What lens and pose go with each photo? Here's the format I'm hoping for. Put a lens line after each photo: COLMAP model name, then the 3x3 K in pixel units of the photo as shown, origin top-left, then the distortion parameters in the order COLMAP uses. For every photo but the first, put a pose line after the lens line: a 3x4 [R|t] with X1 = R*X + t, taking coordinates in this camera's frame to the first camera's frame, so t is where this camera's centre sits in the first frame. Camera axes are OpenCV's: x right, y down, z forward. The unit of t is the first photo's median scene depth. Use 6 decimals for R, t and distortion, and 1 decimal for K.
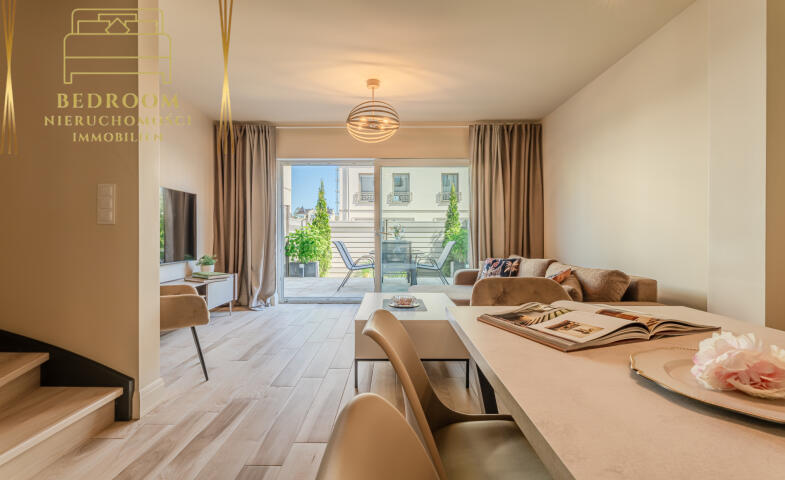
lens RADIAL K [[372.9, 0, 392.5], [0, 372.9, 240.0], [0, 0, 1]] dist [-0.000756, 0.000090]
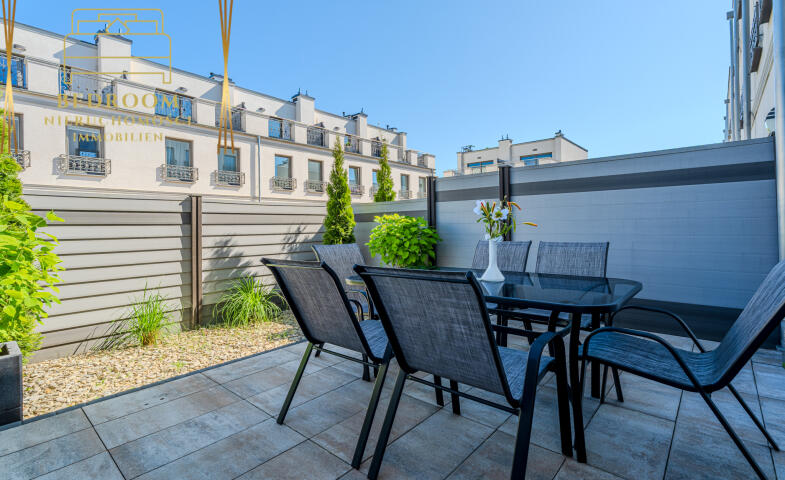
lens RADIAL K [[361.7, 0, 395.4], [0, 361.7, 236.7], [0, 0, 1]] dist [0.002367, 0.000488]
pose [[0.649669, -0.029025, 0.759663, -0.478959], [0.022804, 0.999565, 0.018689, -0.025345], [-0.759875, 0.005181, 0.650049, 1.420518]]
